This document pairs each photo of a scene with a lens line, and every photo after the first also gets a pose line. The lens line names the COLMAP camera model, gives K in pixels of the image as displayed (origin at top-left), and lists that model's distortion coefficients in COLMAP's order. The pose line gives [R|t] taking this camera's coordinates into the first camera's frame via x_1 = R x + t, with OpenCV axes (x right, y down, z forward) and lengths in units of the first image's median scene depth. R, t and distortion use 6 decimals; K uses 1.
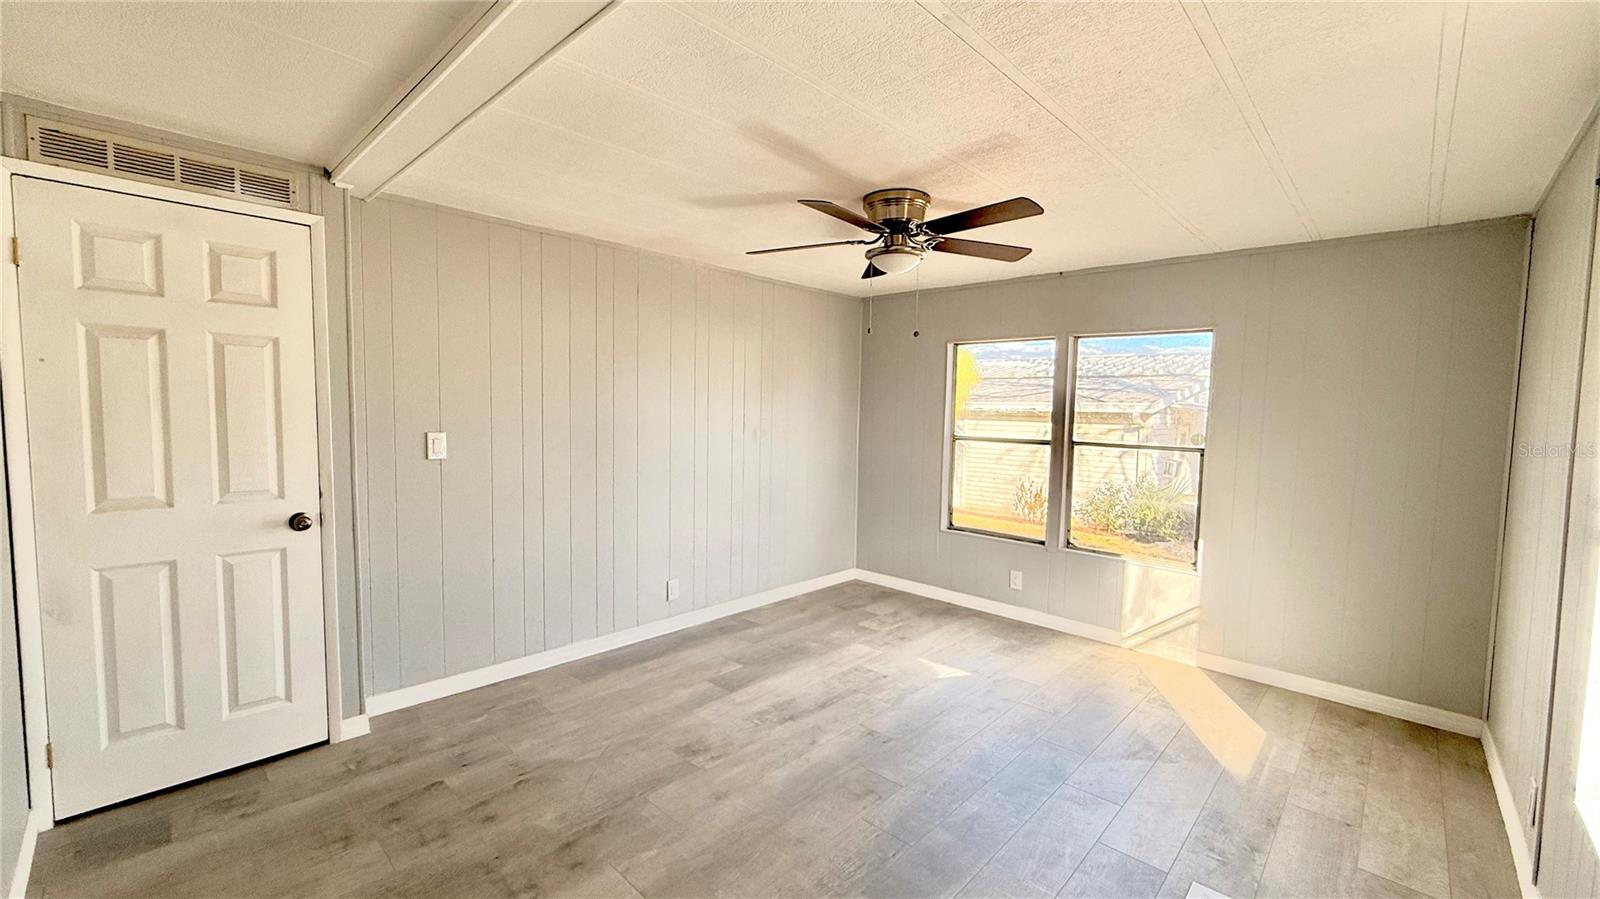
lens RADIAL K [[637.5, 0, 801.3], [0, 637.5, 454.6], [0, 0, 1]] dist [-0.000248, 0.000425]
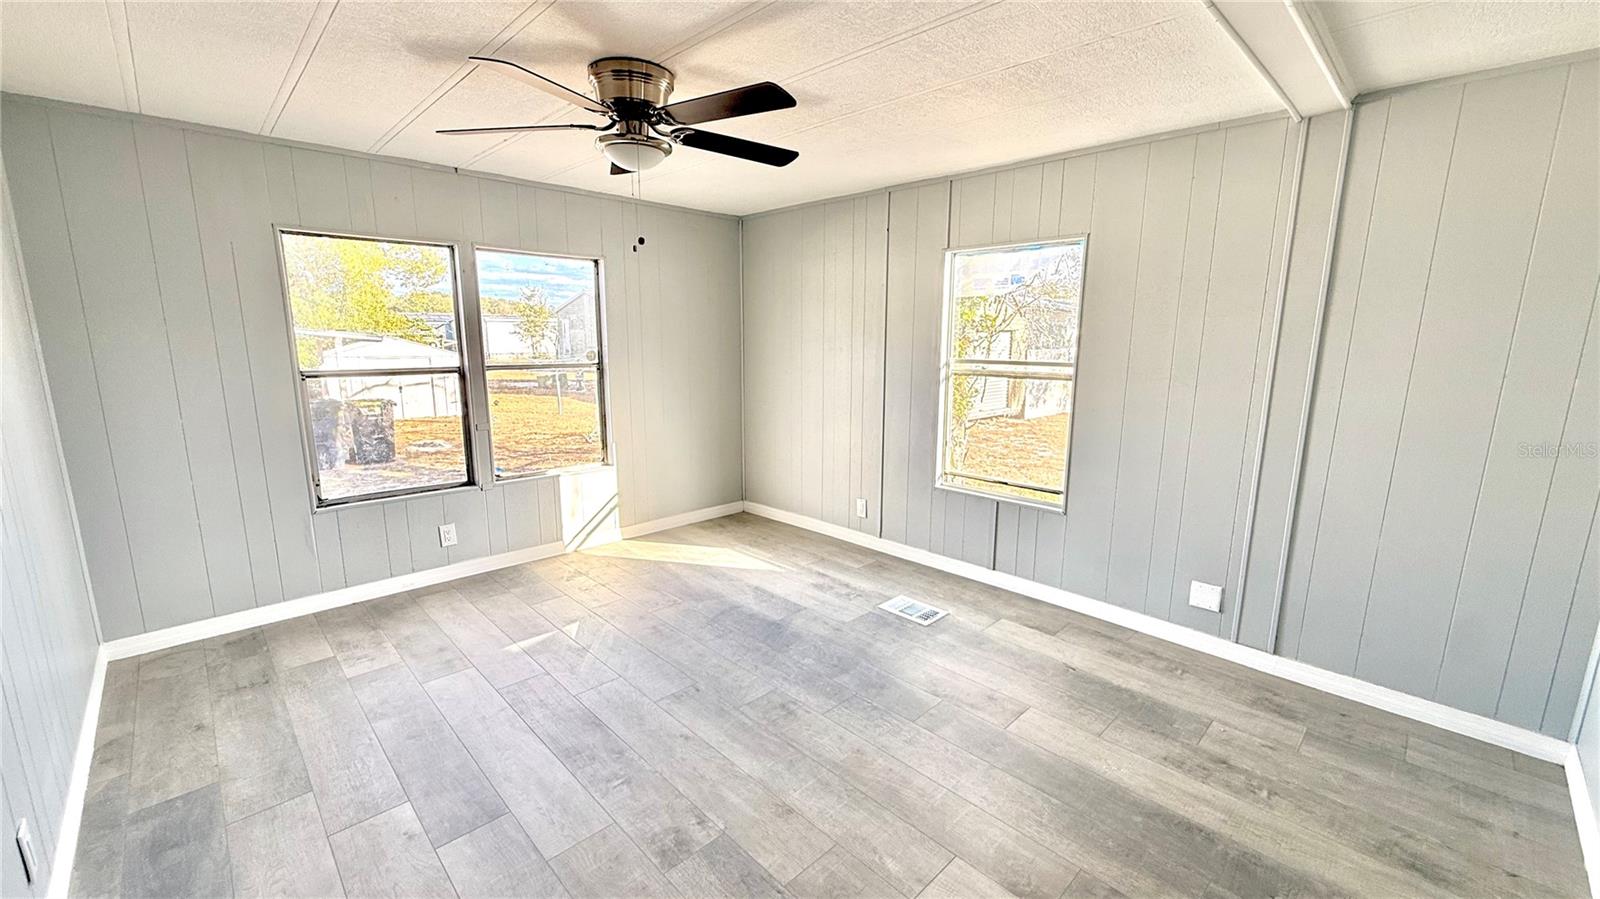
lens RADIAL K [[637.5, 0, 798.8], [0, 637.5, 448.1], [0, 0, 1]] dist [-0.000248, 0.000425]
pose [[0.042040, -0.197404, 0.979420, -0.471863], [0.067161, 0.978628, 0.194361, -0.052992], [-0.996856, 0.057608, 0.054400, 0.499755]]
